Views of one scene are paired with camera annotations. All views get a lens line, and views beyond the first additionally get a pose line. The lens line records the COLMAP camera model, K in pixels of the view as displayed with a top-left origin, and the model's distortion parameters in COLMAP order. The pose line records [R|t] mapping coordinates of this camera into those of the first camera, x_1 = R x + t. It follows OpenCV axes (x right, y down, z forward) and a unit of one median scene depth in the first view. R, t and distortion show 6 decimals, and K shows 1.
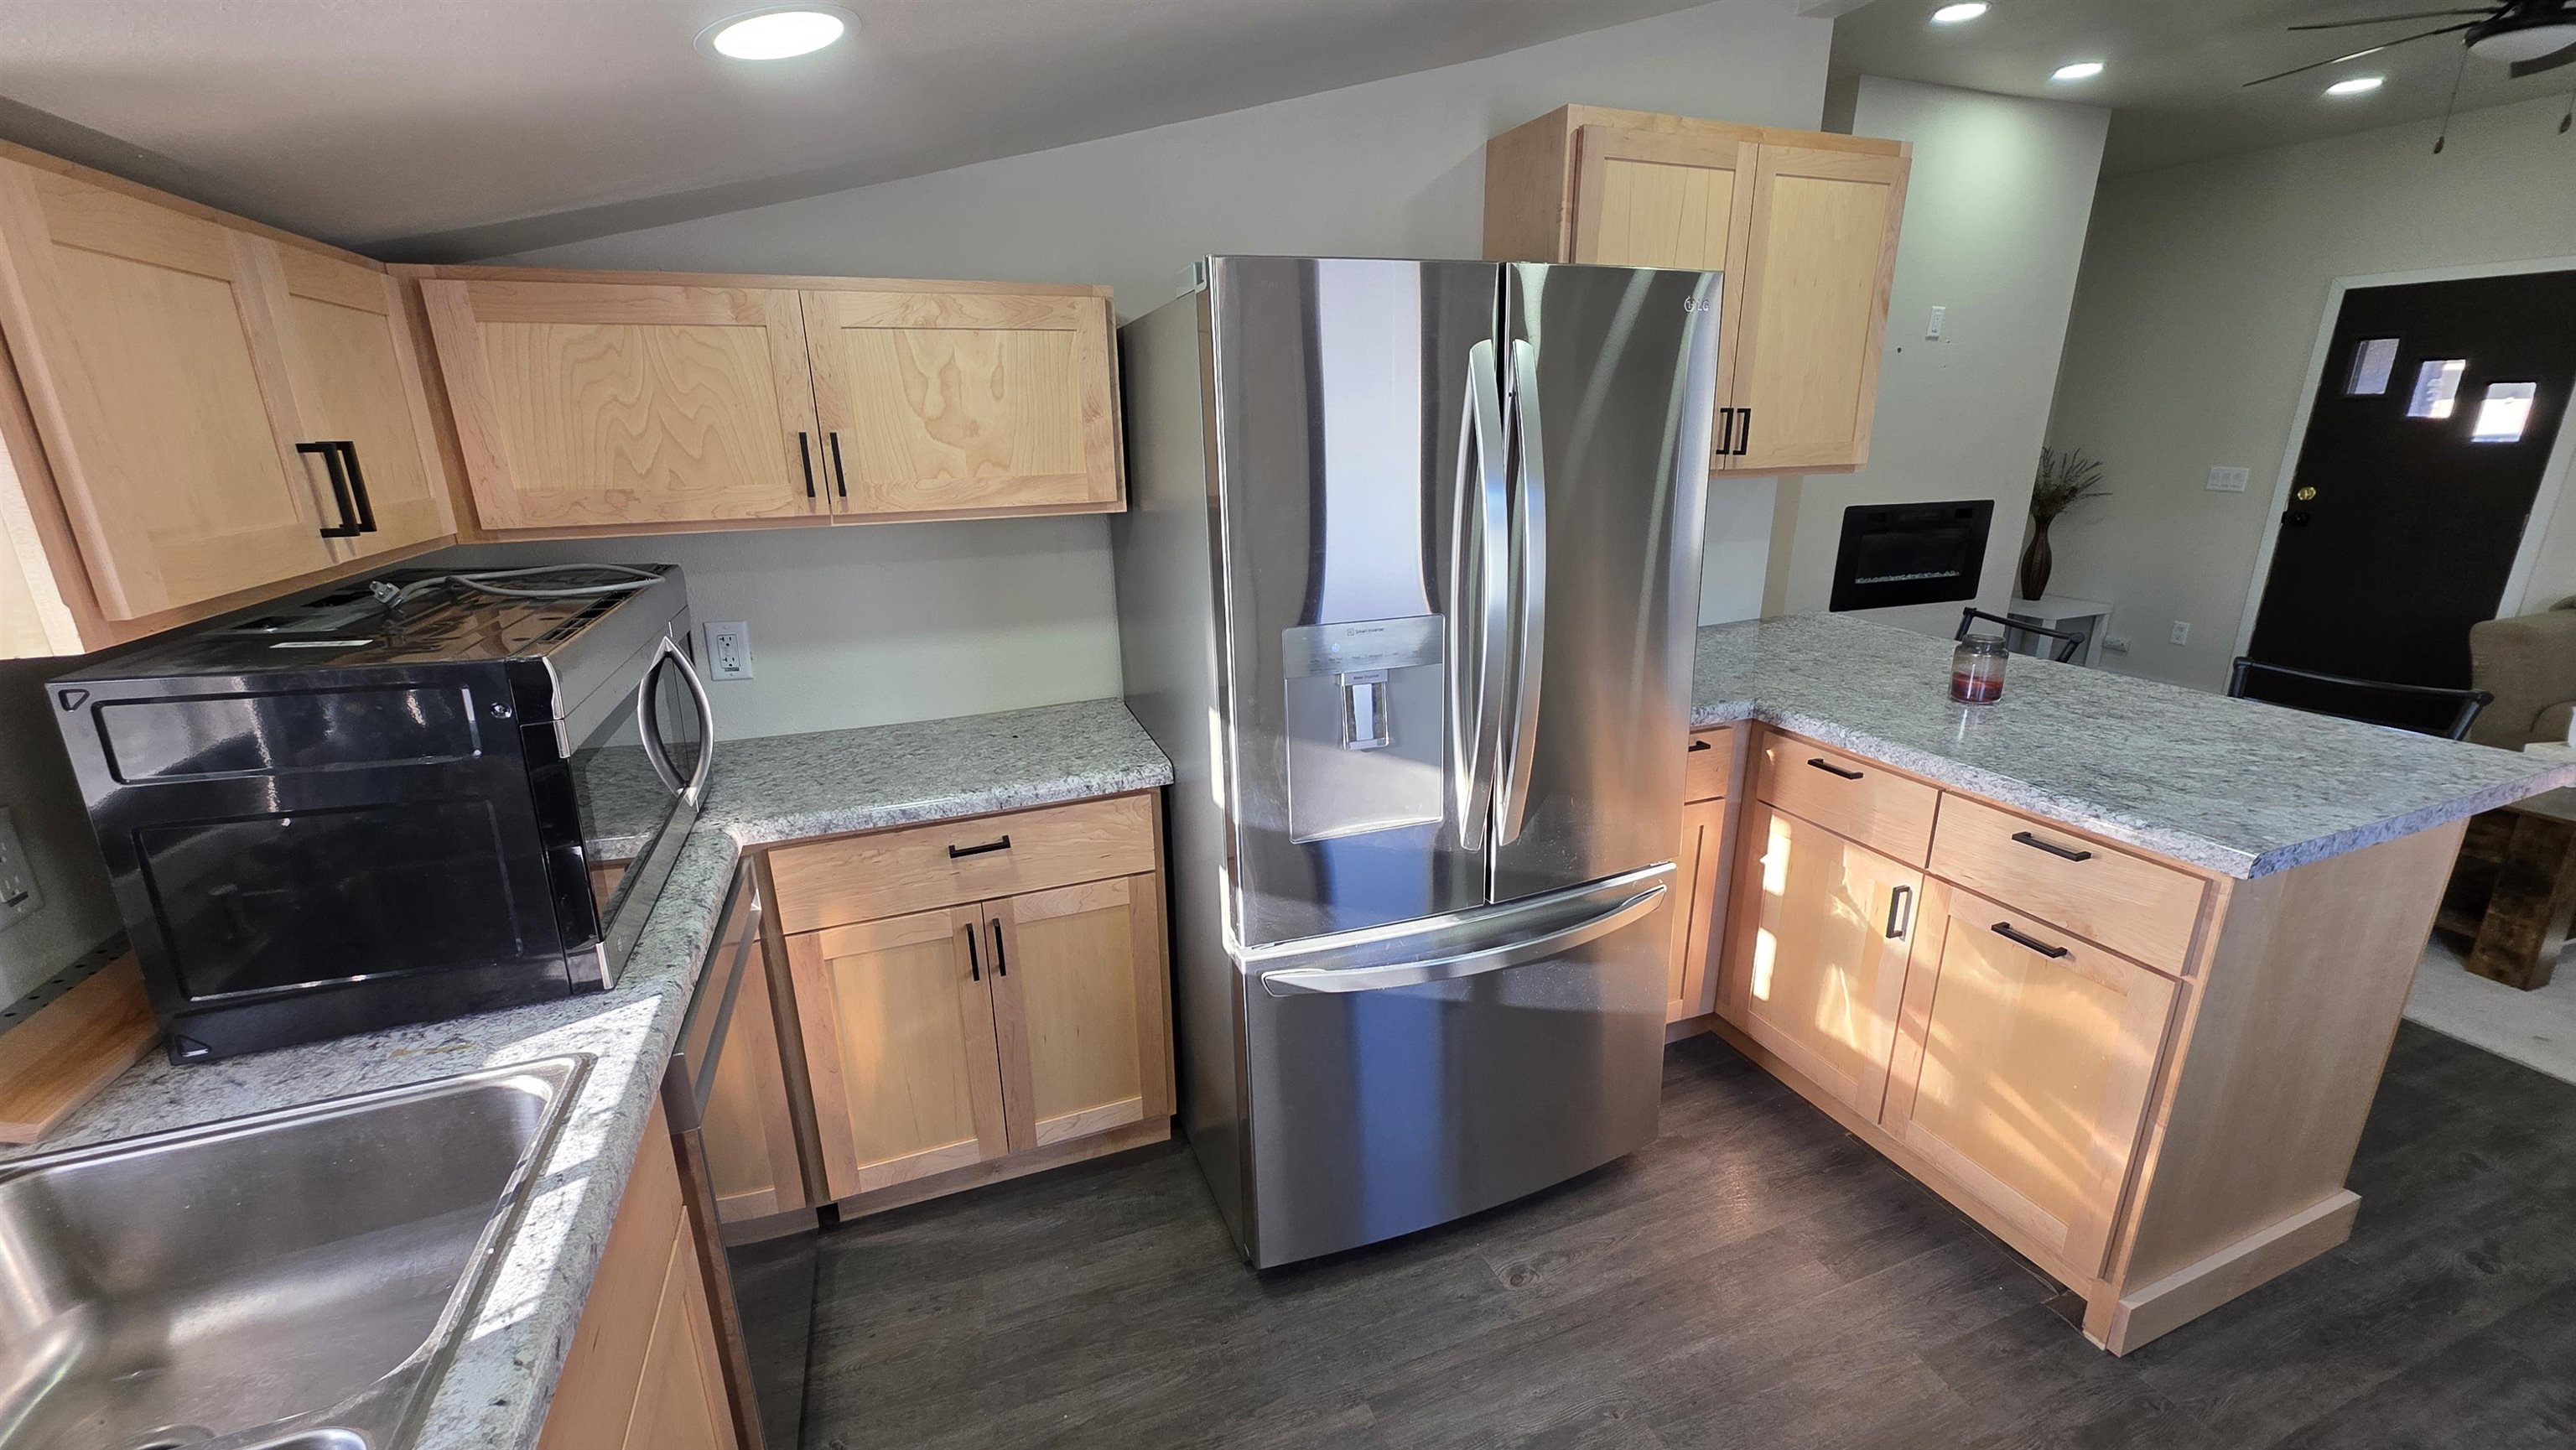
lens RADIAL K [[1020.1, 0, 1284.1], [0, 1020.1, 721.7], [0, 0, 1]] dist [0.003636, 0.000034]
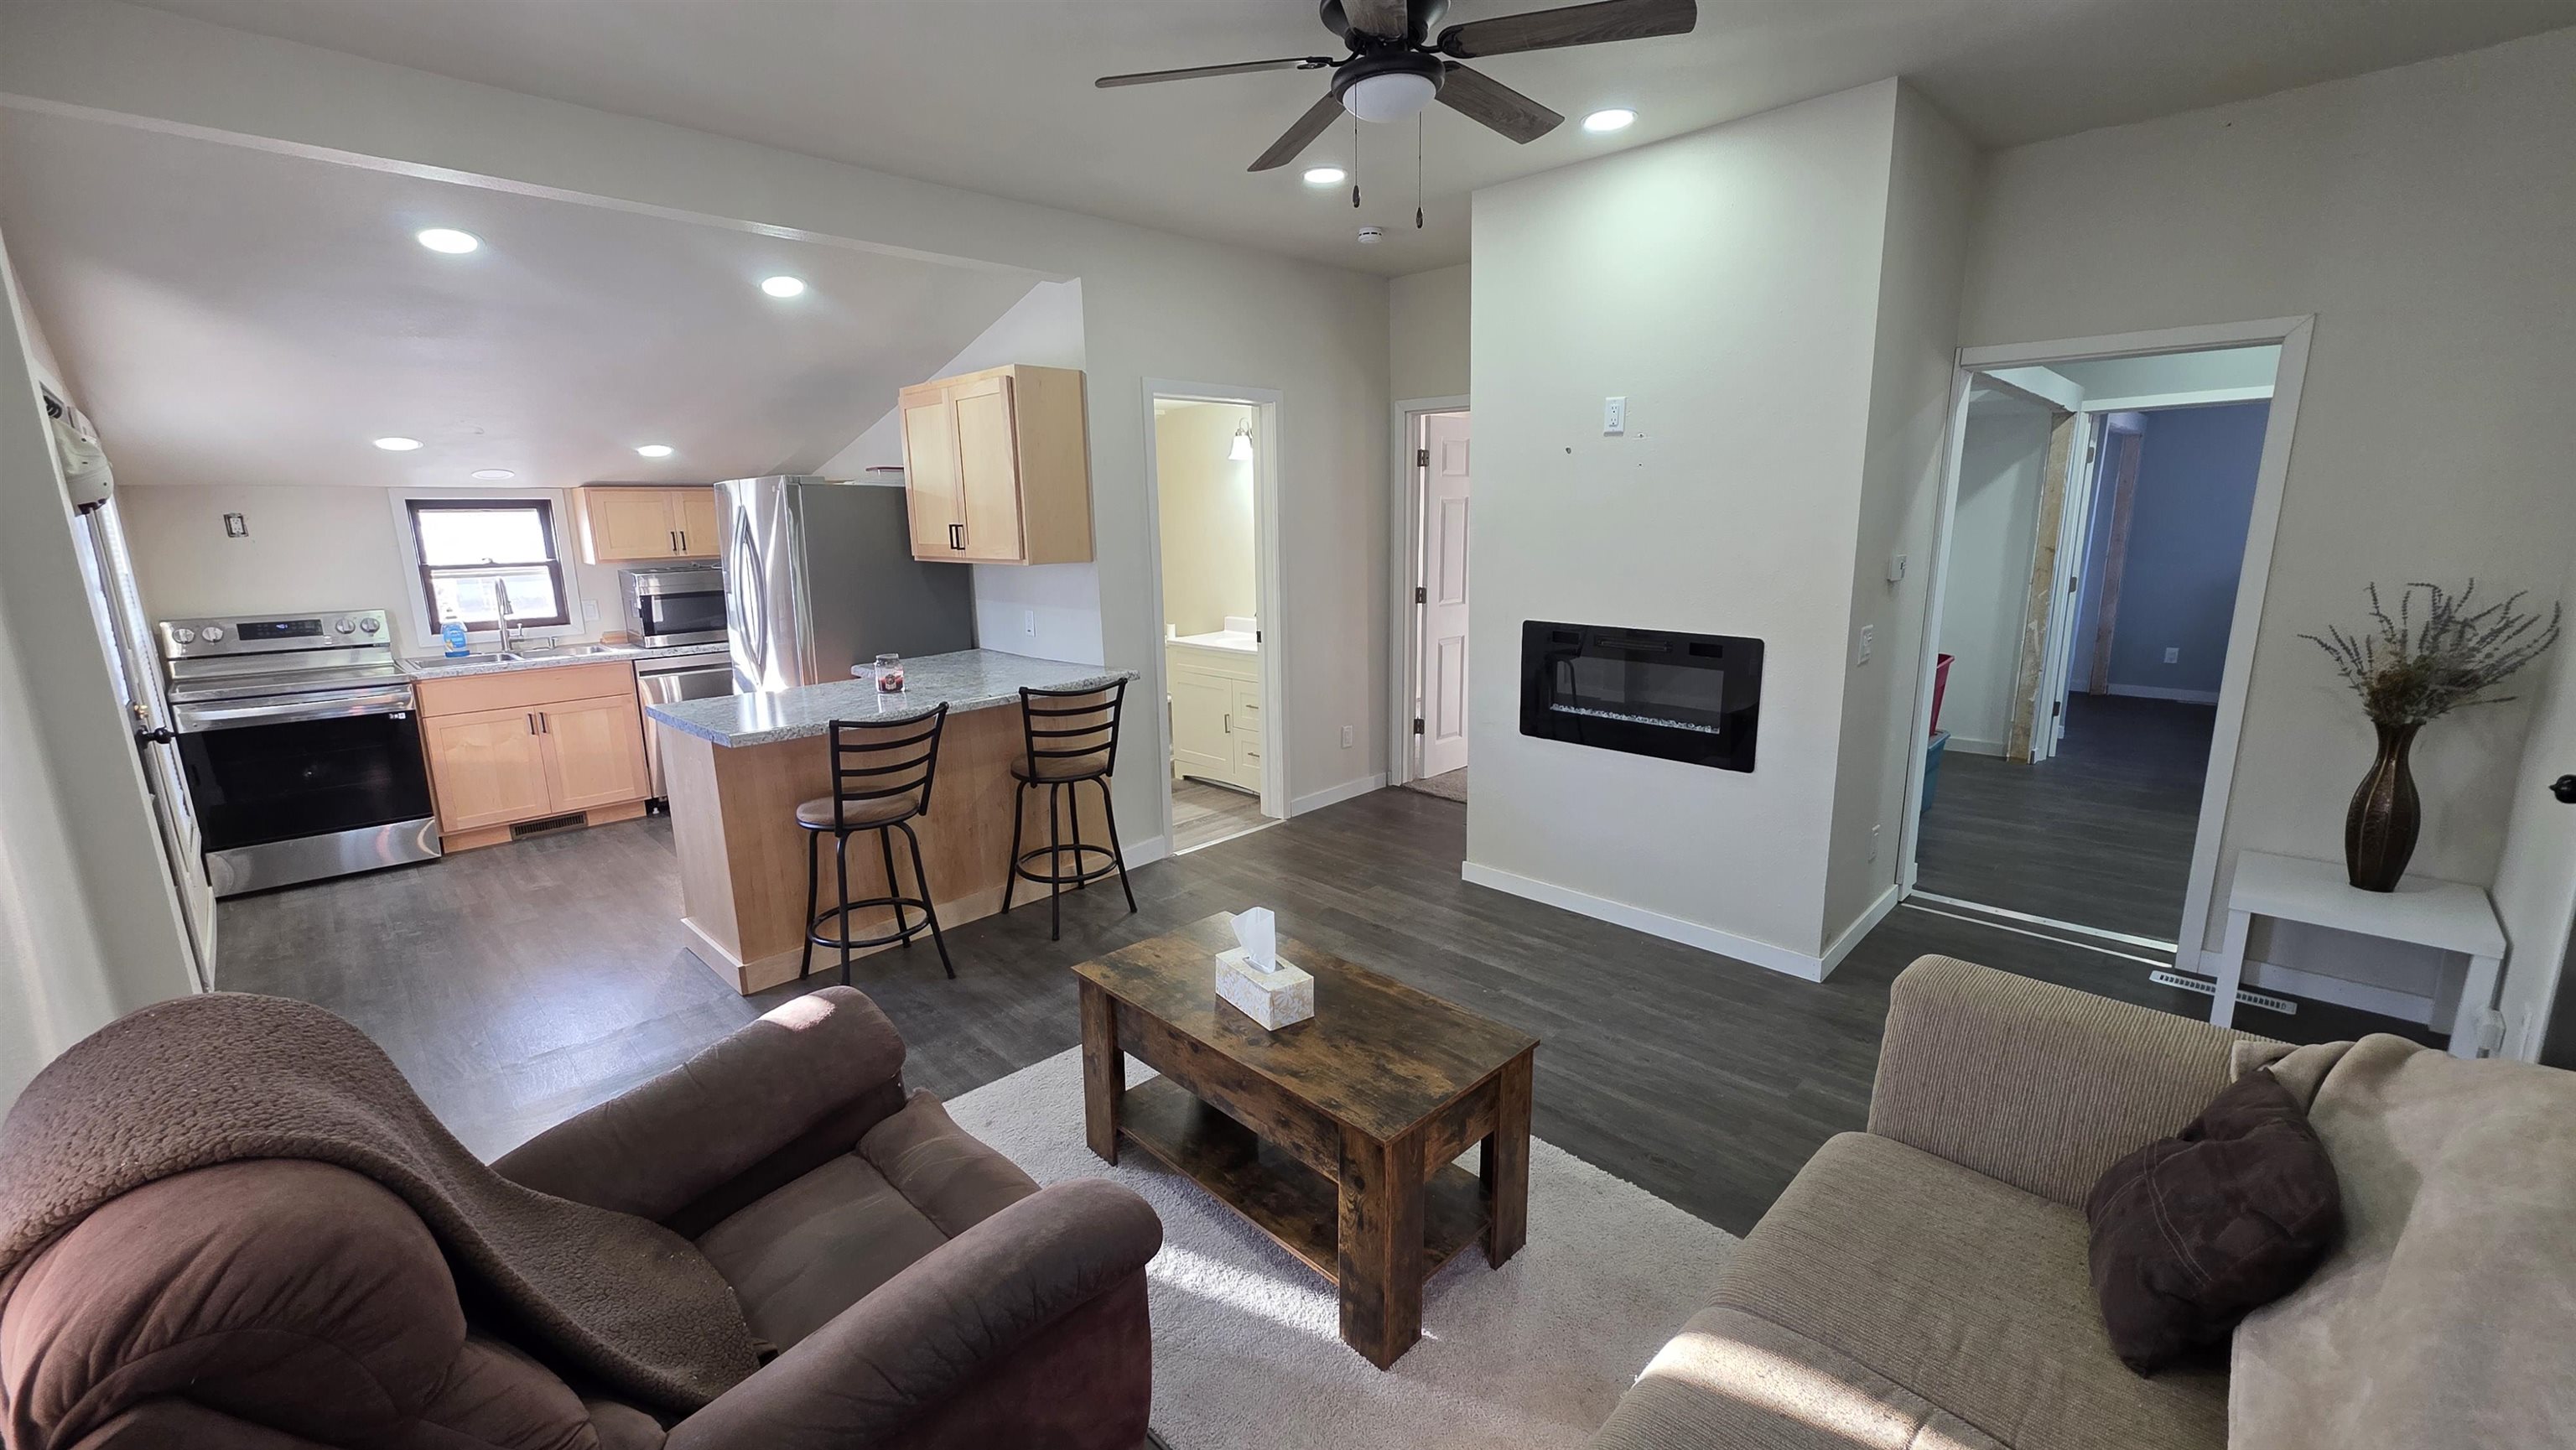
lens RADIAL K [[1020.1, 0, 1293.5], [0, 1020.1, 725.2], [0, 0, 1]] dist [0.003636, 0.000034]
pose [[0.412158, 0.193255, -0.890381, 2.614349], [-0.248503, 0.964039, 0.094210, -0.312344], [0.876568, 0.182433, 0.445360, 0.871146]]
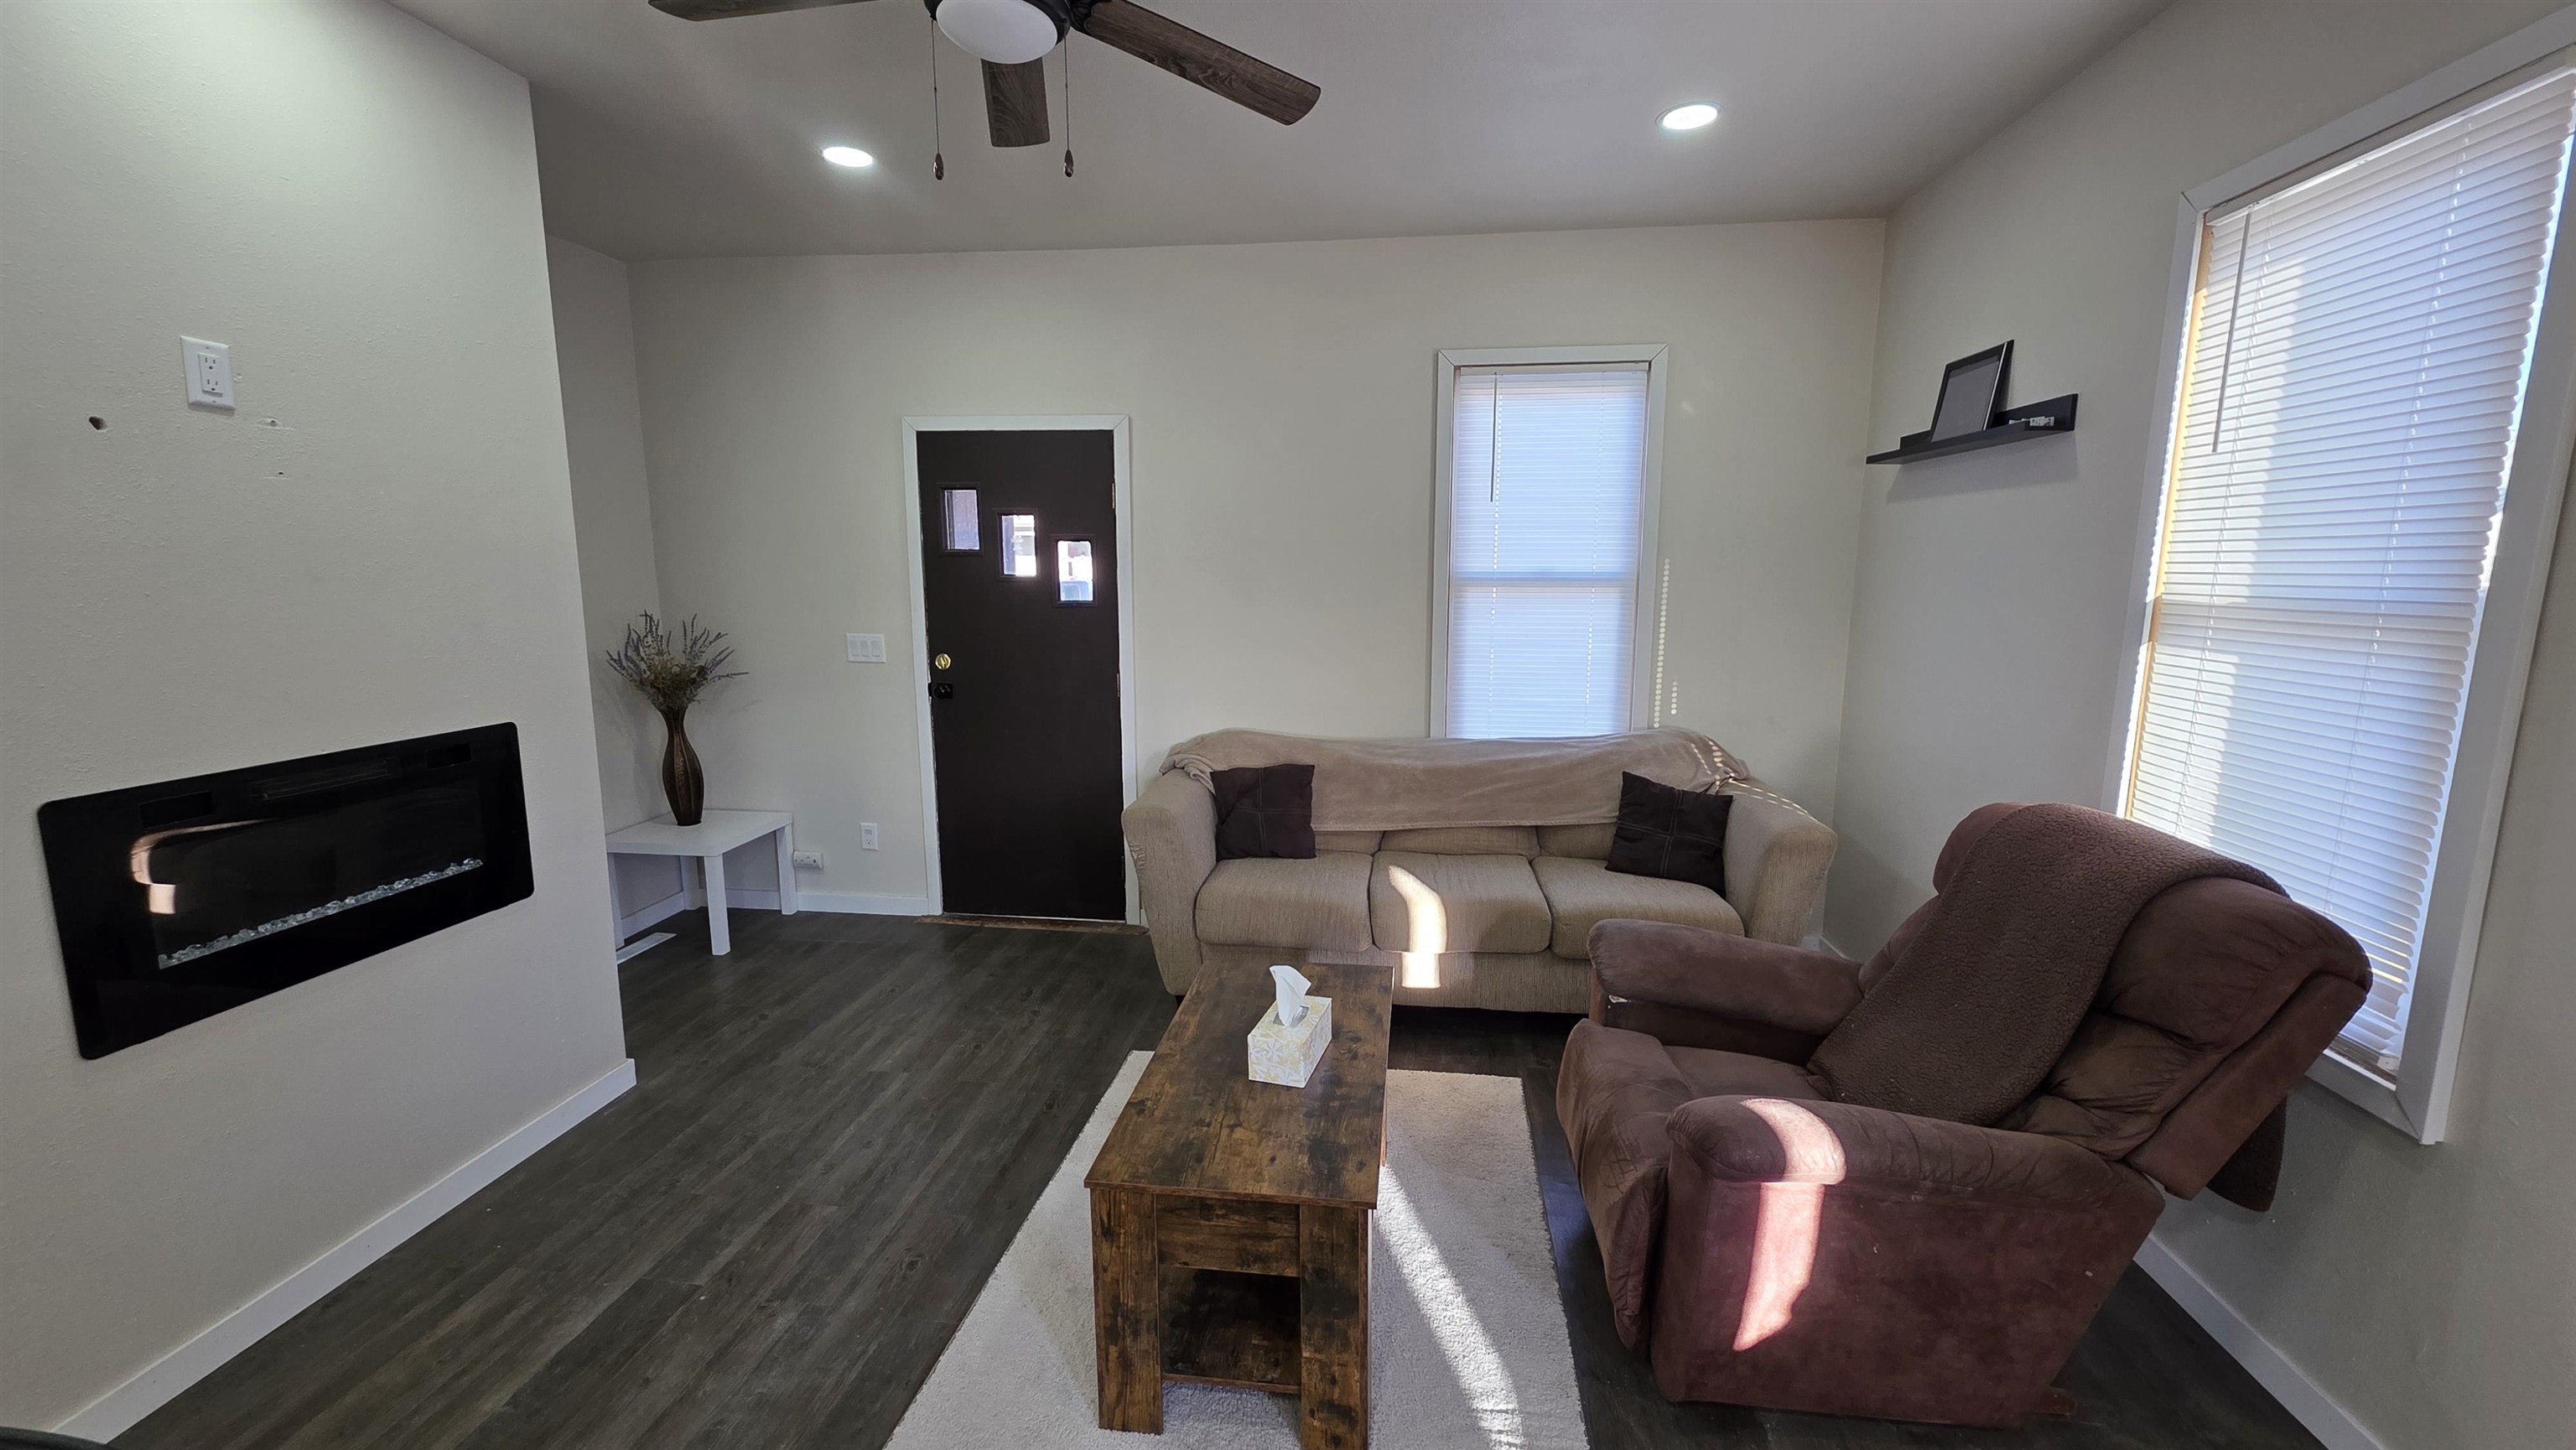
lens RADIAL K [[1020.1, 0, 1284.9], [0, 1020.1, 722.0], [0, 0, 1]] dist [0.003636, 0.000034]
pose [[0.469985, -0.129061, 0.873188, 0.882232], [0.247033, 0.968953, 0.010252, -0.257769], [-0.847401, 0.210888, 0.487275, 0.816338]]
